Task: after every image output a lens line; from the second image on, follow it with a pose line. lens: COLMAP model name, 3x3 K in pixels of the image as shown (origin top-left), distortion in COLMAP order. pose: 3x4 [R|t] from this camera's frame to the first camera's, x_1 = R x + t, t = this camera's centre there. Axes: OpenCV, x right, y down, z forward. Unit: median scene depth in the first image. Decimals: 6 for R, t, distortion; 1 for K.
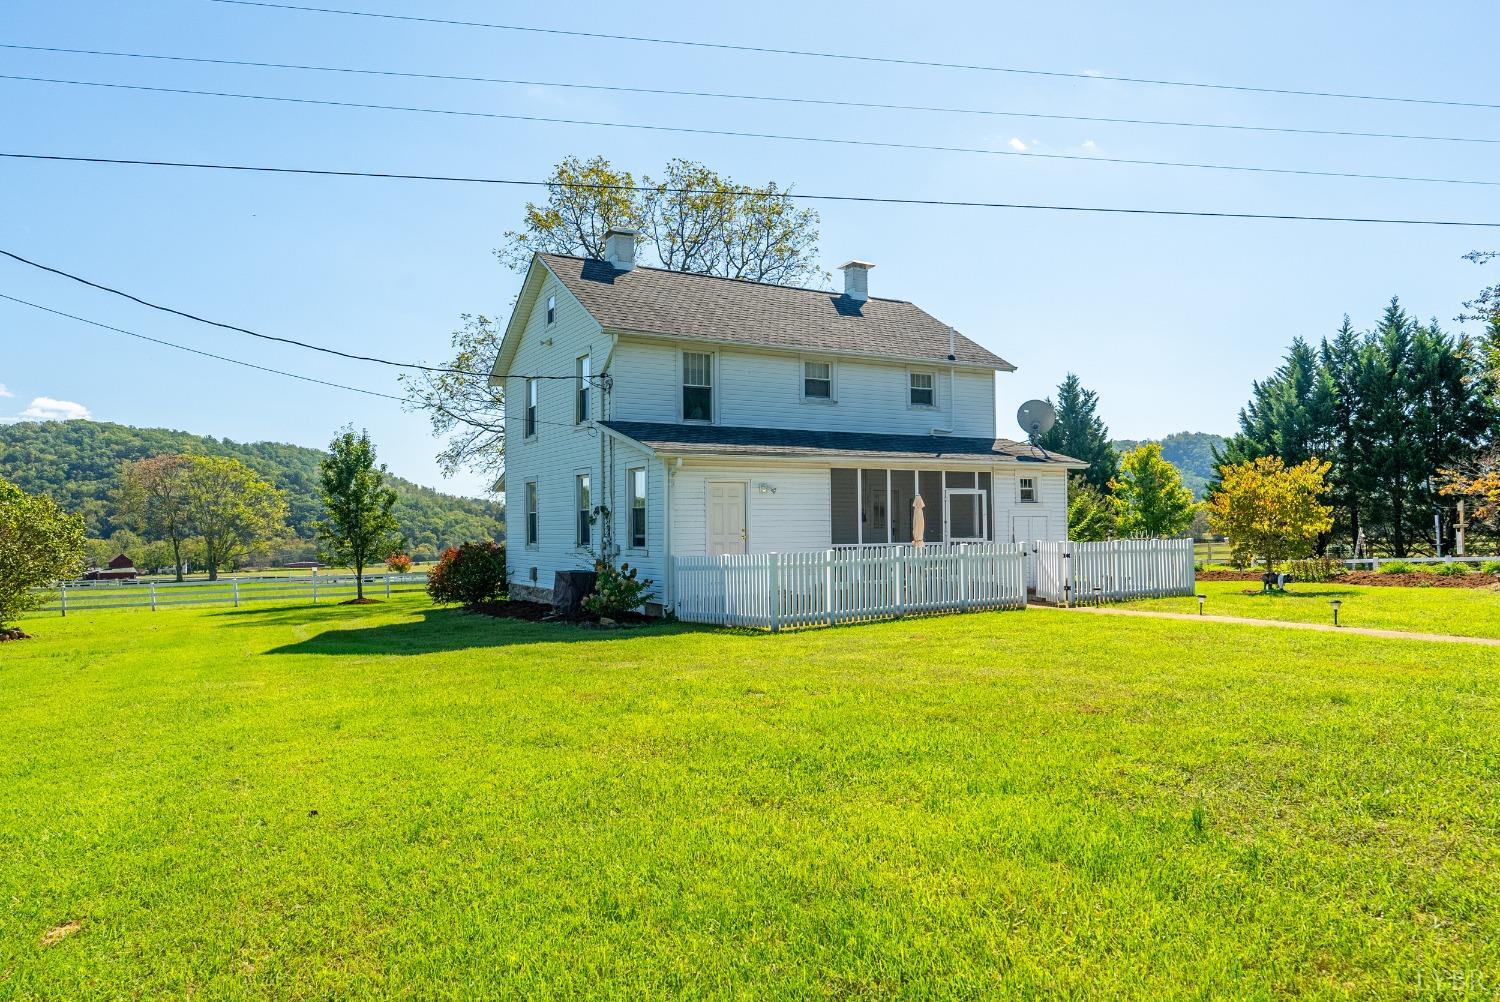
lens RADIAL K [[983.0, 0, 749.8], [0, 983.0, 502.4], [0, 0, 1]] dist [0.004067, 0.000159]
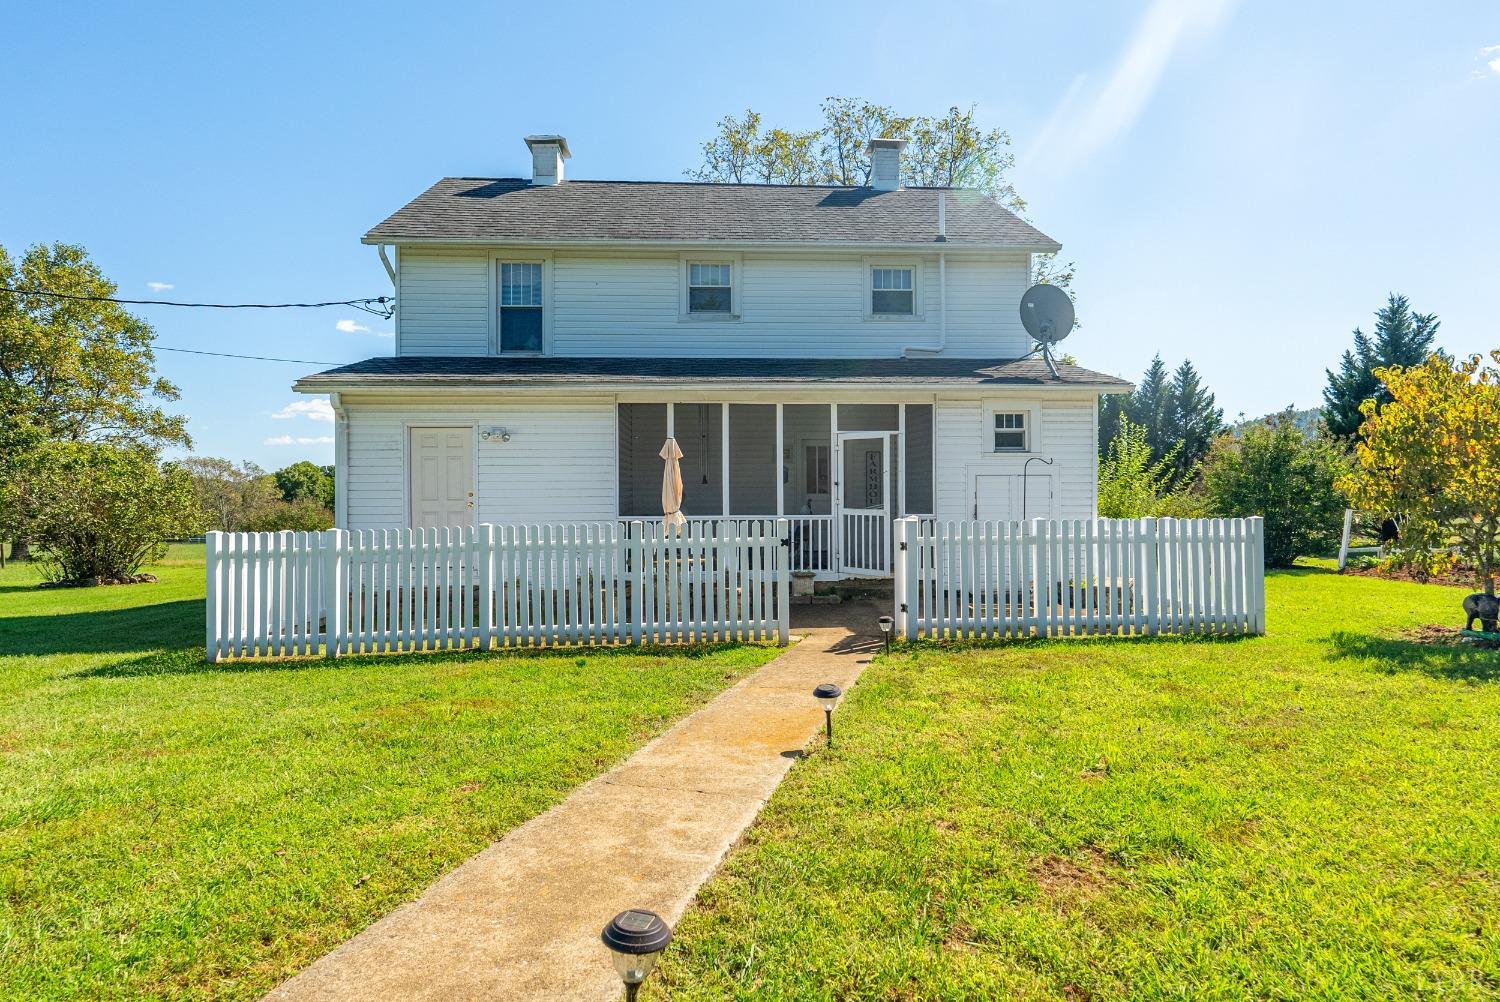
lens RADIAL K [[824.7, 0, 750.2], [0, 824.7, 498.3], [0, 0, 1]] dist [0.000196, 0.000083]
pose [[0.894868, 0.004216, -0.446311, 0.378324], [0.005993, 0.999752, 0.021460, 0.016999], [0.446290, -0.021879, 0.894621, 0.489106]]
